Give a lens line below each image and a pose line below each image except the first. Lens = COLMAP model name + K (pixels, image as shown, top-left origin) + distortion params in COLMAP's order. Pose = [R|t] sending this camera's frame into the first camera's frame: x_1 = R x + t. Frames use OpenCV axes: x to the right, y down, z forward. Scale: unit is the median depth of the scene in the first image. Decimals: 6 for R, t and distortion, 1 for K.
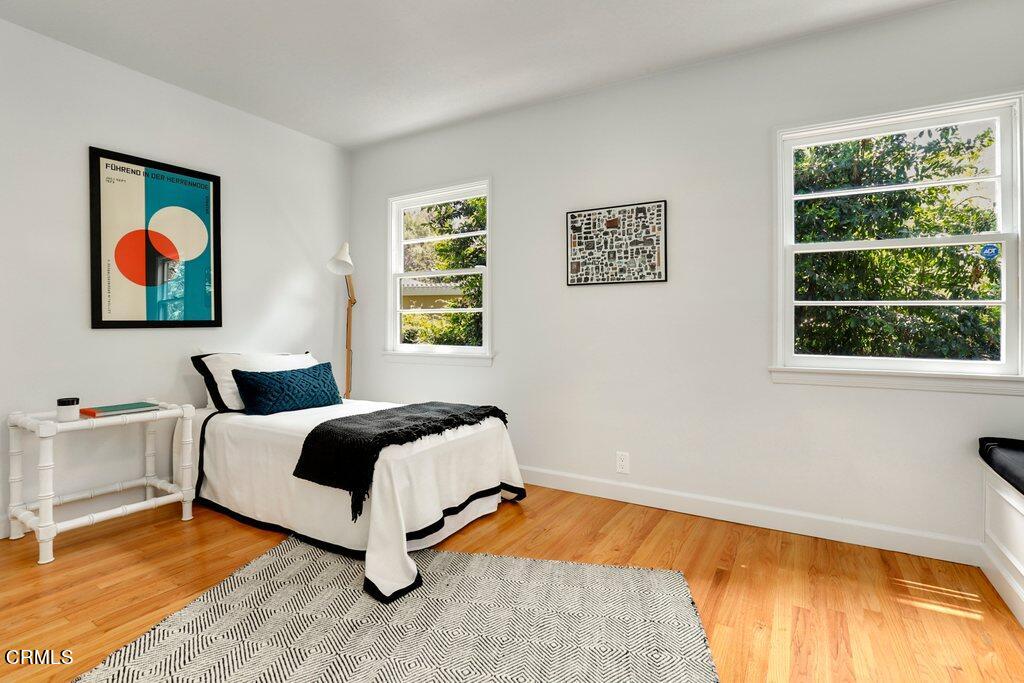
lens RADIAL K [[489.9, 0, 511.7], [0, 489.9, 323.4], [0, 0, 1]] dist [-0.011258, -0.000061]
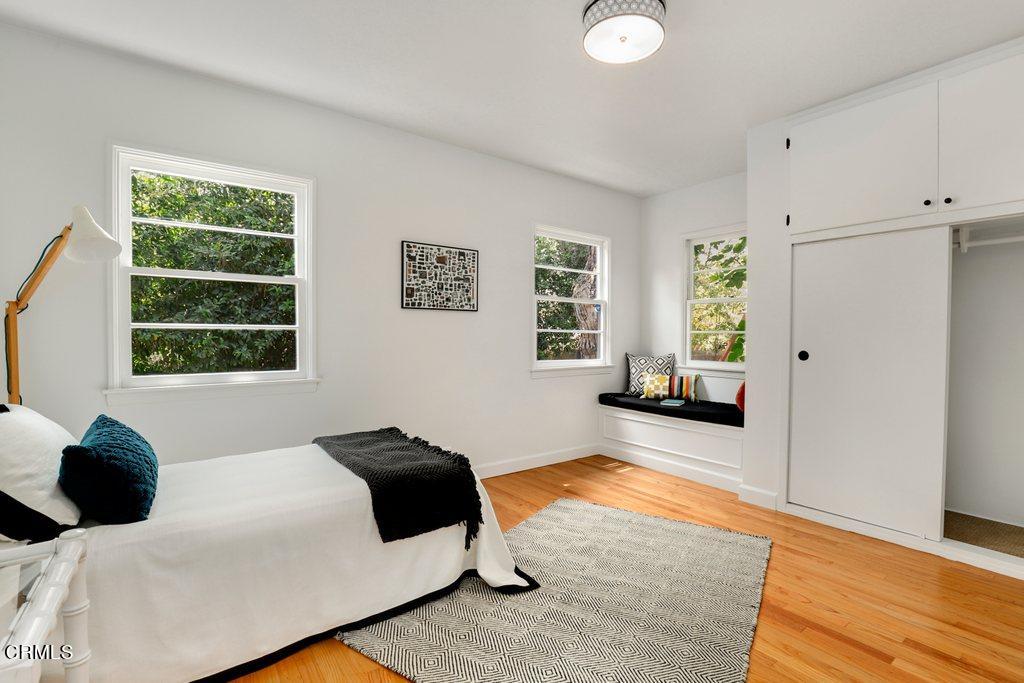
lens RADIAL K [[477.9, 0, 519.9], [0, 477.9, 341.3], [0, 0, 1]] dist [-0.034136, 0.010581]
pose [[0.373498, -0.010388, 0.927573, -0.817031], [-0.008708, 0.999854, 0.014703, -0.022767], [-0.927590, -0.013569, 0.373353, 0.382721]]
